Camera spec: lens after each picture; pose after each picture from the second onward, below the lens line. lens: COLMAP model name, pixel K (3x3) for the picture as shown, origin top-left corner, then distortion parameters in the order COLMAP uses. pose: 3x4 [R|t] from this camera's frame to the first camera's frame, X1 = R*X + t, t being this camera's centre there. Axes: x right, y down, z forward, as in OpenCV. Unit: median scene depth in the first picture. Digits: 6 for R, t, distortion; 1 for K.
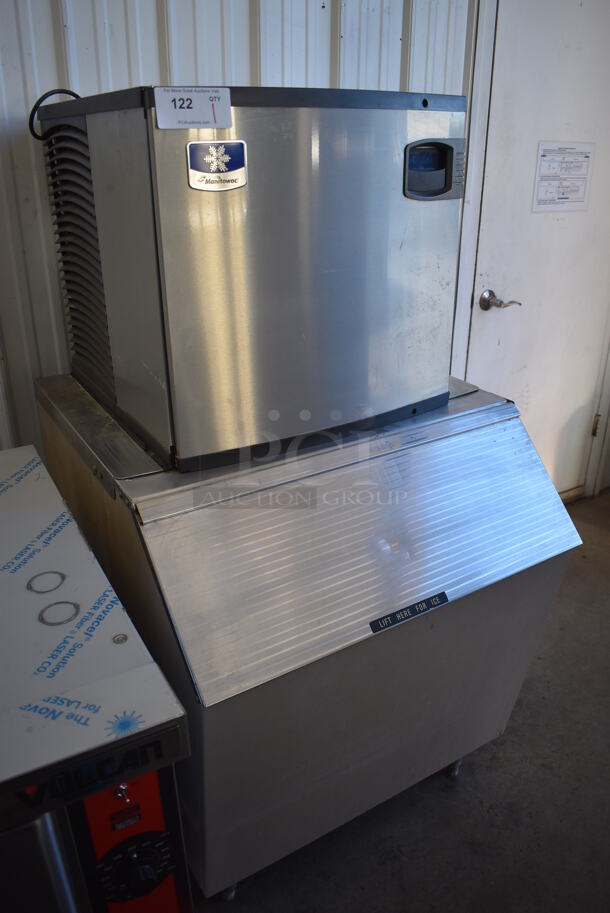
lens RADIAL K [[709.7, 0, 311.4], [0, 709.7, 460.4], [0, 0, 1]] dist [-0.102319, 0.022463]
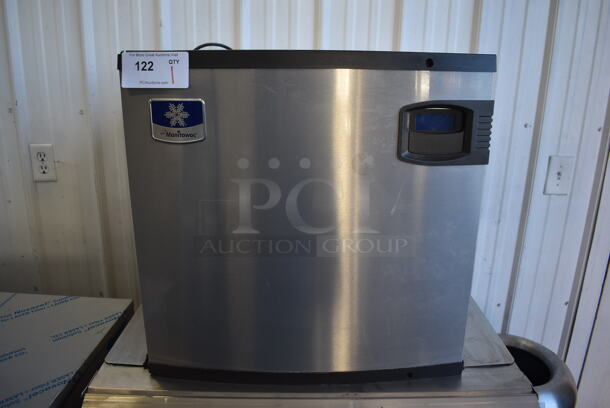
lens RADIAL K [[474.1, 0, 307.1], [0, 474.1, 201.1], [0, 0, 1]] dist [-0.102319, 0.022463]
pose [[0.849119, 0.161951, -0.502761, 0.367860], [-0.235024, 0.968263, -0.085034, -0.253606], [0.473034, 0.190365, 0.860233, 0.433625]]
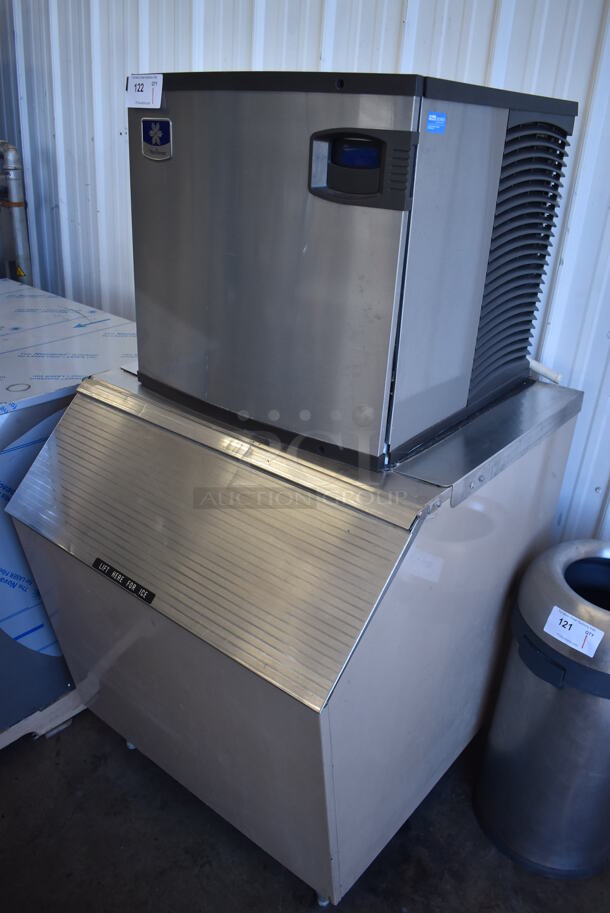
lens RADIAL K [[709.7, 0, 311.4], [0, 709.7, 460.4], [0, 0, 1]] dist [-0.102319, 0.022463]
pose [[0.333219, 0.433186, -0.837446, 1.044344], [-0.446233, 0.854889, 0.264653, -0.337928], [0.830567, 0.285508, 0.478167, 0.710002]]
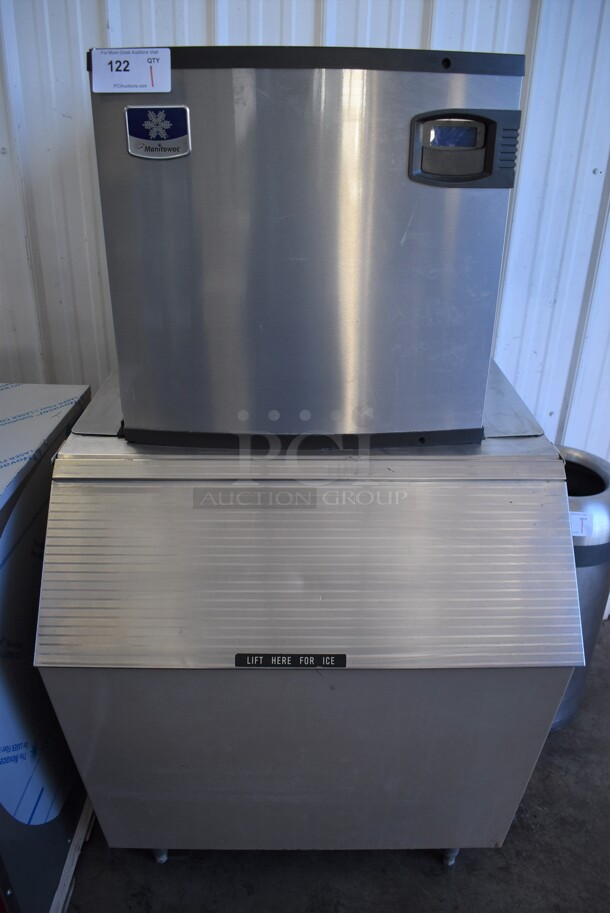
lens RADIAL K [[709.7, 0, 311.4], [0, 709.7, 460.4], [0, 0, 1]] dist [-0.102319, 0.022463]
pose [[0.854067, 0.253303, -0.454321, 0.508225], [-0.235705, 0.967063, 0.096082, -0.116592], [0.463695, 0.025025, 0.885641, 0.244717]]
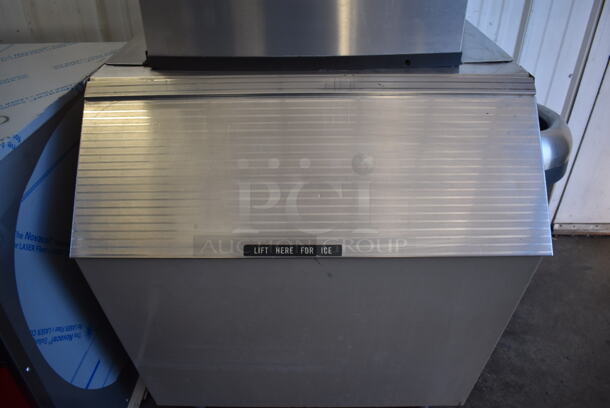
lens RADIAL K [[474.1, 0, 307.1], [0, 474.1, 201.1], [0, 0, 1]] dist [-0.102319, 0.022463]
pose [[0.846804, 0.297910, -0.440651, 0.439642], [-0.224492, 0.951209, 0.211674, 0.005512], [0.482210, -0.080324, 0.872365, 0.453772]]
